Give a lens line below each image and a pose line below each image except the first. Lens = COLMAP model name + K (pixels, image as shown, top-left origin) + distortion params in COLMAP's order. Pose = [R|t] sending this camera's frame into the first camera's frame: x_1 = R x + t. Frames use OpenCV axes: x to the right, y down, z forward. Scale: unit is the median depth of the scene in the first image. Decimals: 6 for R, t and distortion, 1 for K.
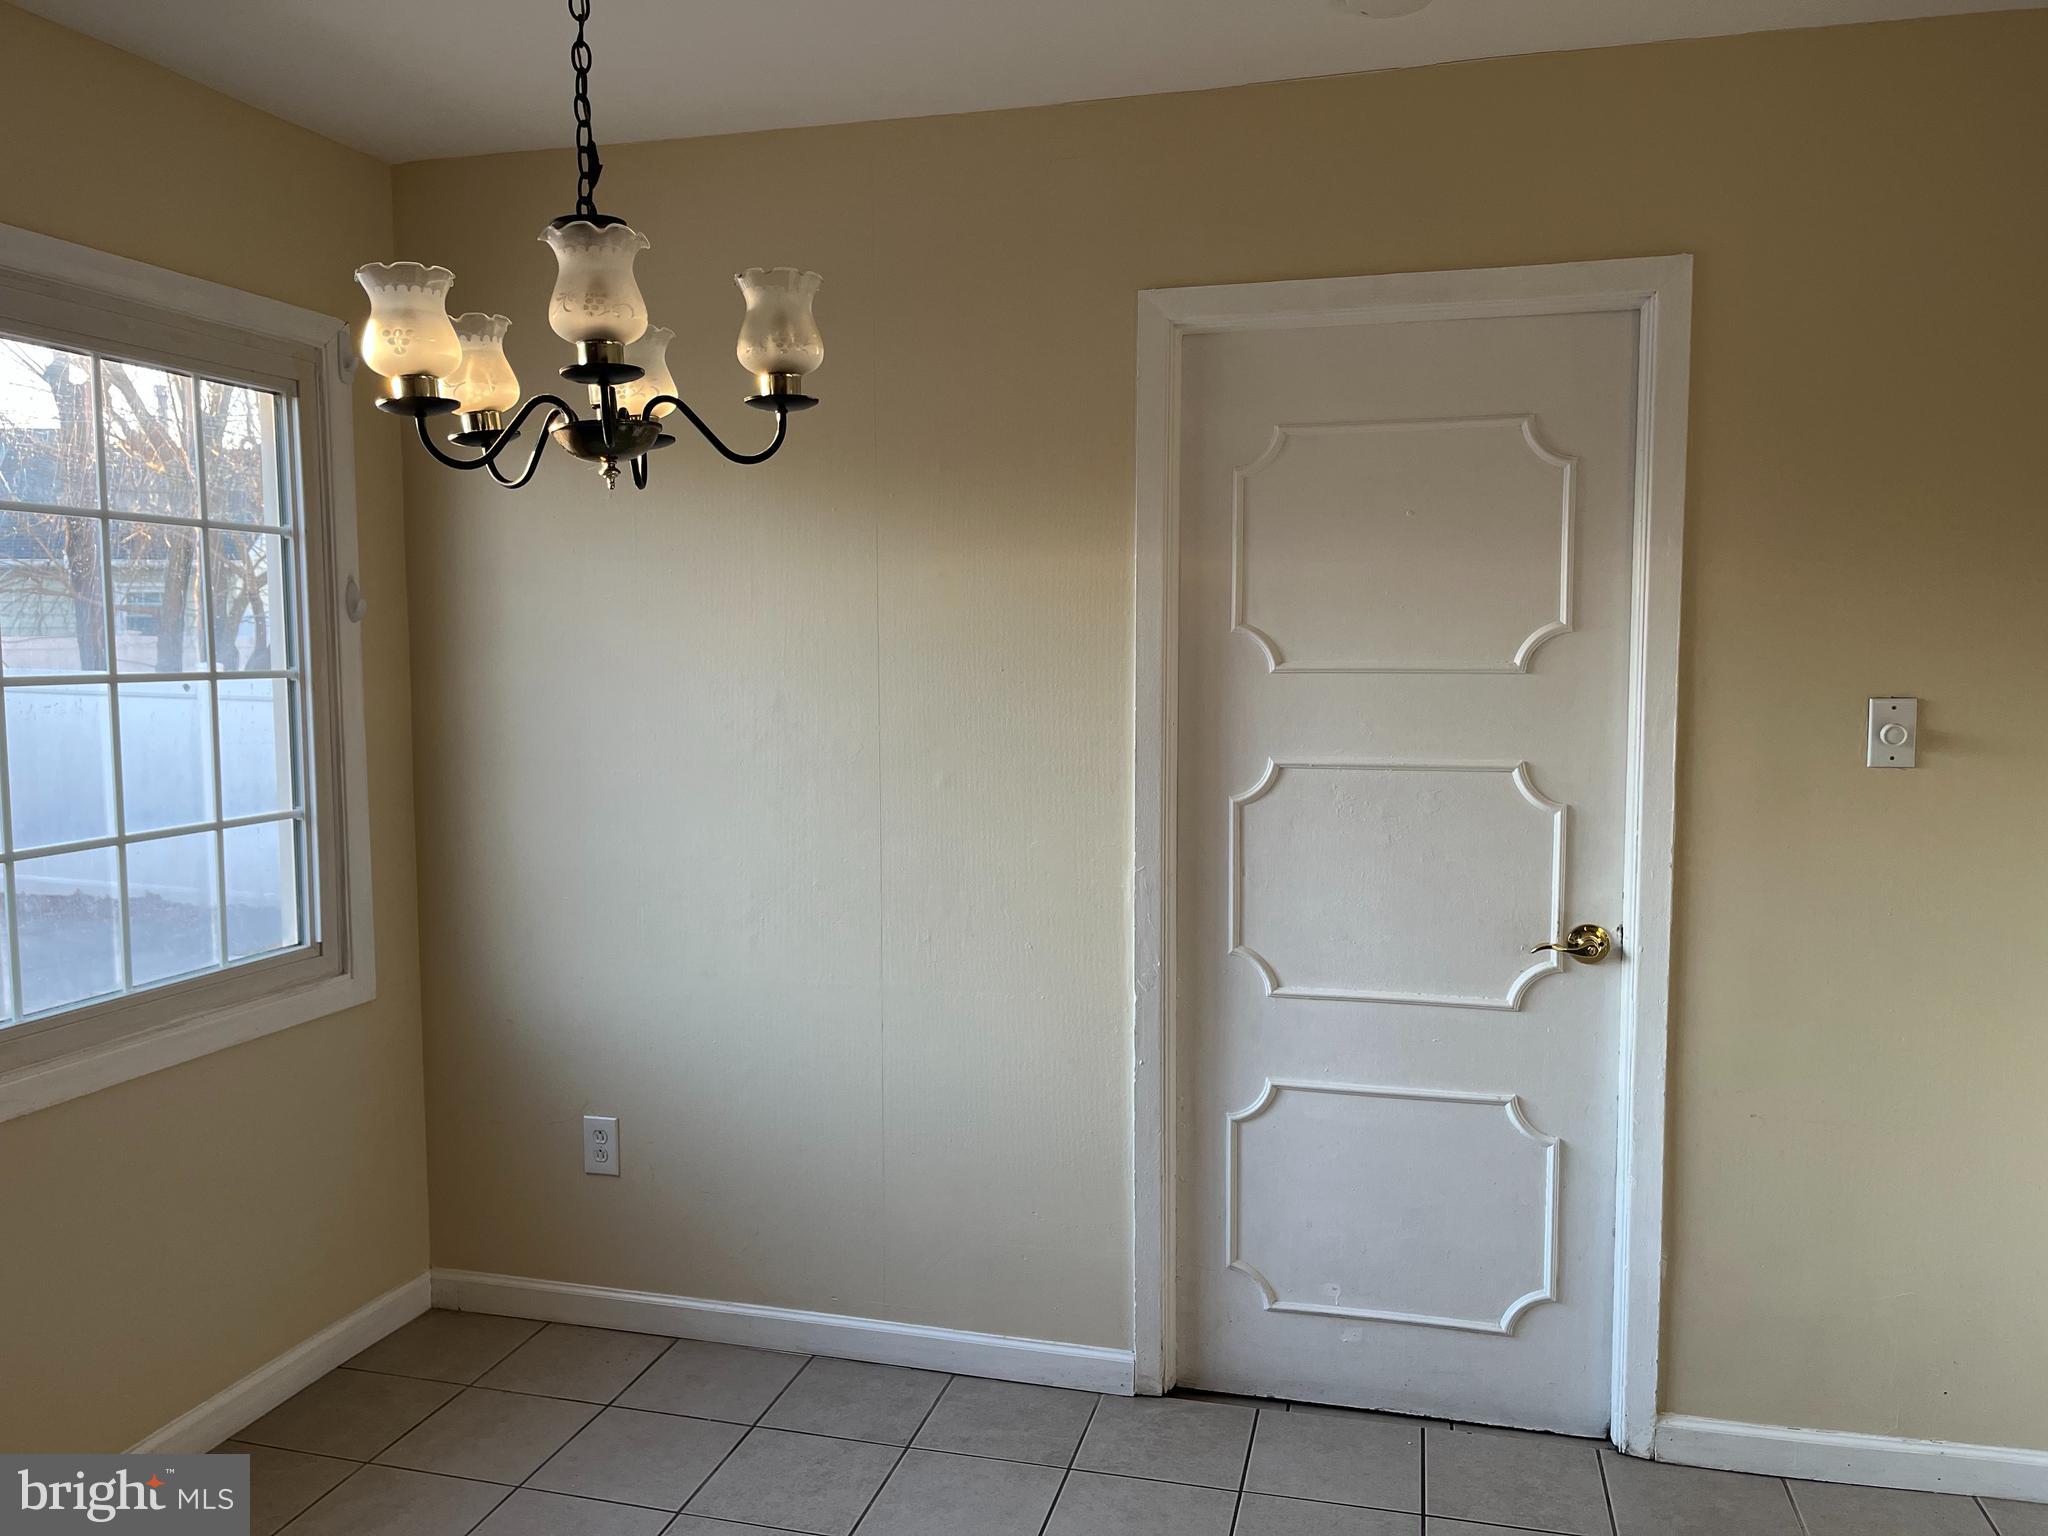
lens RADIAL K [[1538.5, 0, 1014.9], [0, 1538.5, 778.4], [0, 0, 1]] dist [0.065283, -0.079354]
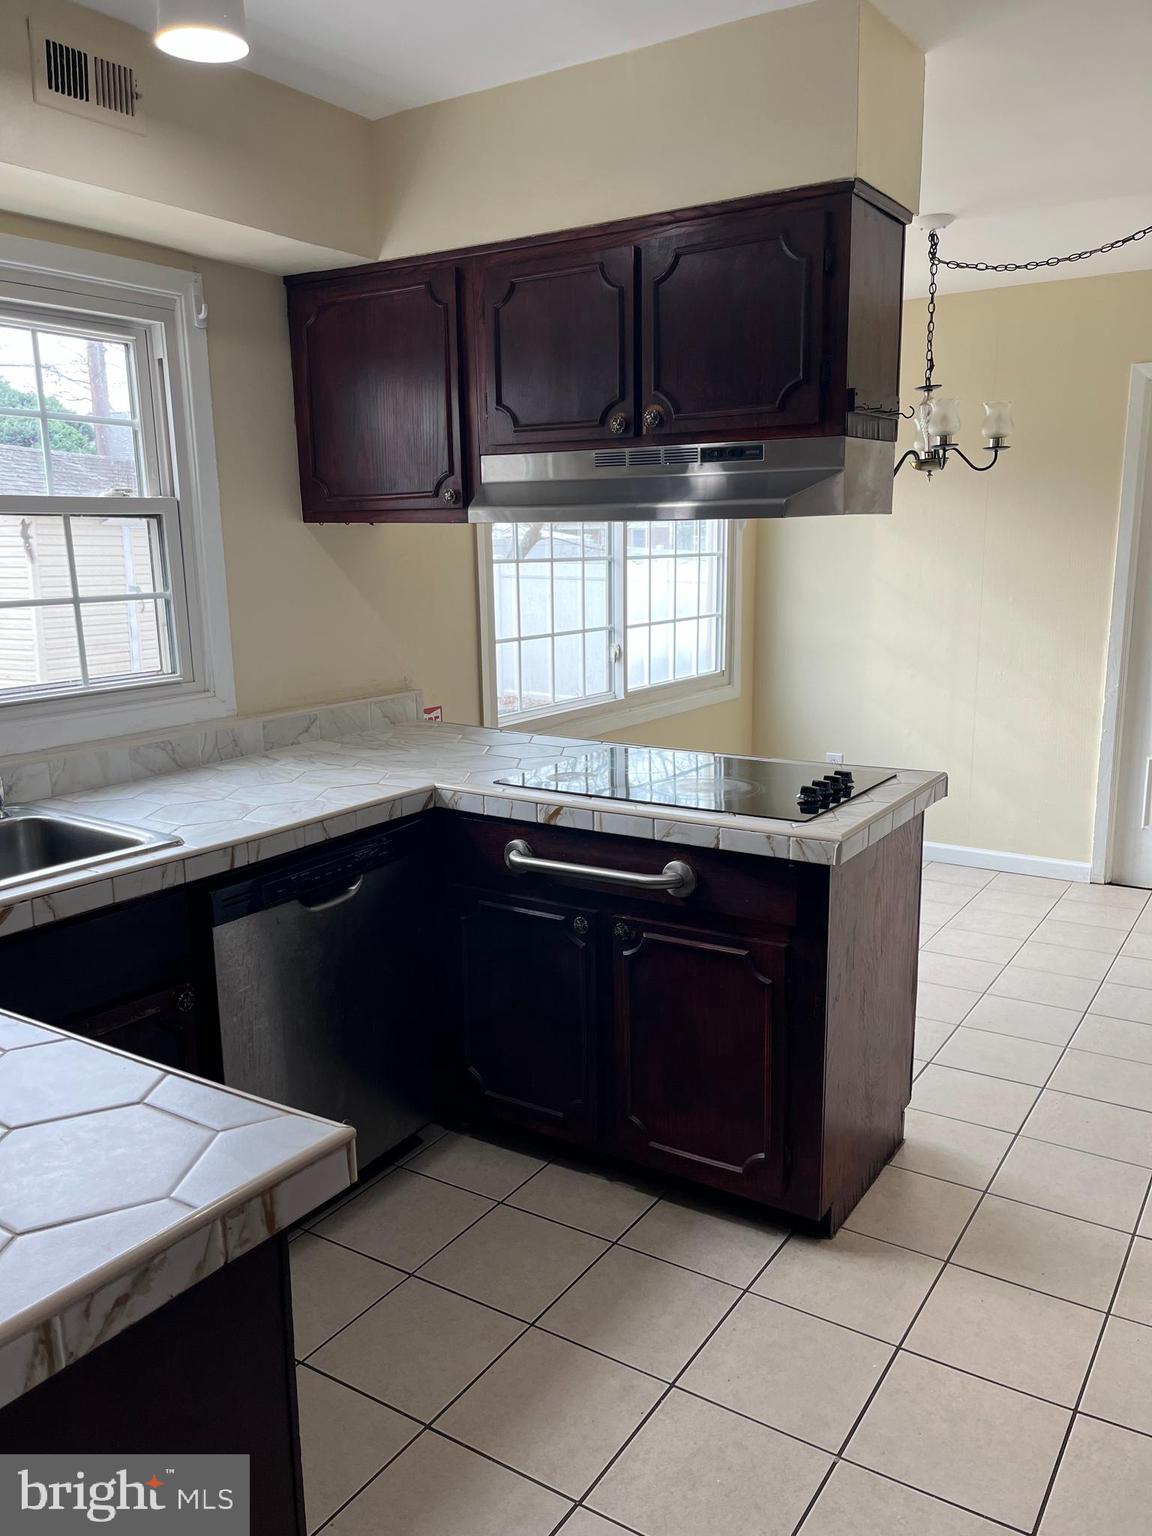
lens RADIAL K [[1182.5, 0, 573.3], [0, 1182.5, 794.2], [0, 0, 1]] dist [0.081293, -0.130174]
pose [[0.953330, 0.051288, -0.297543, -0.128774], [-0.012372, 0.991275, 0.131228, 0.063179], [0.301677, -0.121423, 0.945647, -0.842335]]
